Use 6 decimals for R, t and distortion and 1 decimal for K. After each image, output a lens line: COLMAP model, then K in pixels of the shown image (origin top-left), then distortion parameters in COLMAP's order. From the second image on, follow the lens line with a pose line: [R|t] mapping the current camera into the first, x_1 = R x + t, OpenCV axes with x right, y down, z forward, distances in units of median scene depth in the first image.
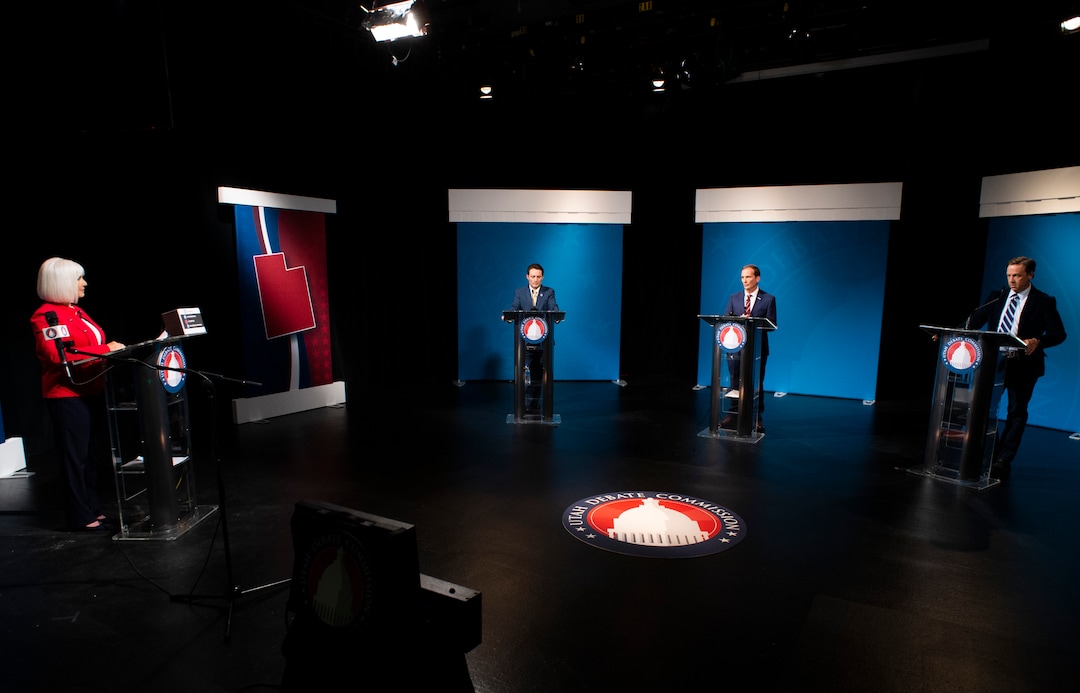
lens RADIAL K [[685.4, 0, 535.1], [0, 685.4, 379.9], [0, 0, 1]] dist [-0.099432, 0.077577]
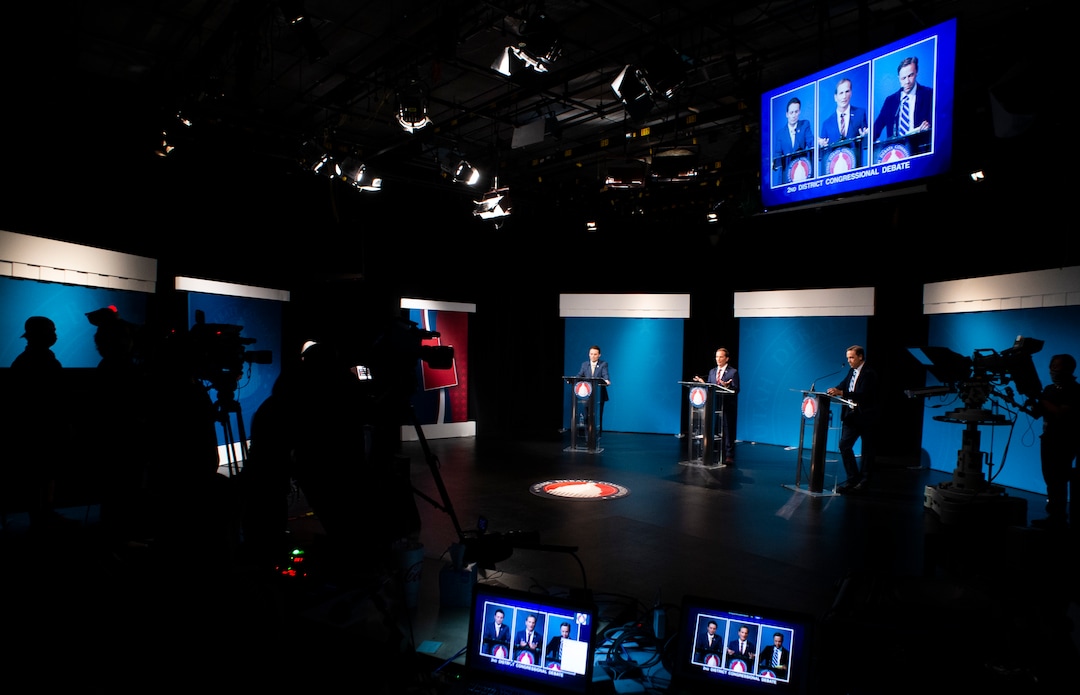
lens RADIAL K [[685.4, 0, 535.1], [0, 685.4, 380.9], [0, 0, 1]] dist [-0.099432, 0.077577]
pose [[0.947151, 0.028141, -0.319550, 0.351123], [-0.064634, 0.992457, -0.104175, 0.066658], [0.314208, 0.119323, 0.941826, -0.429686]]
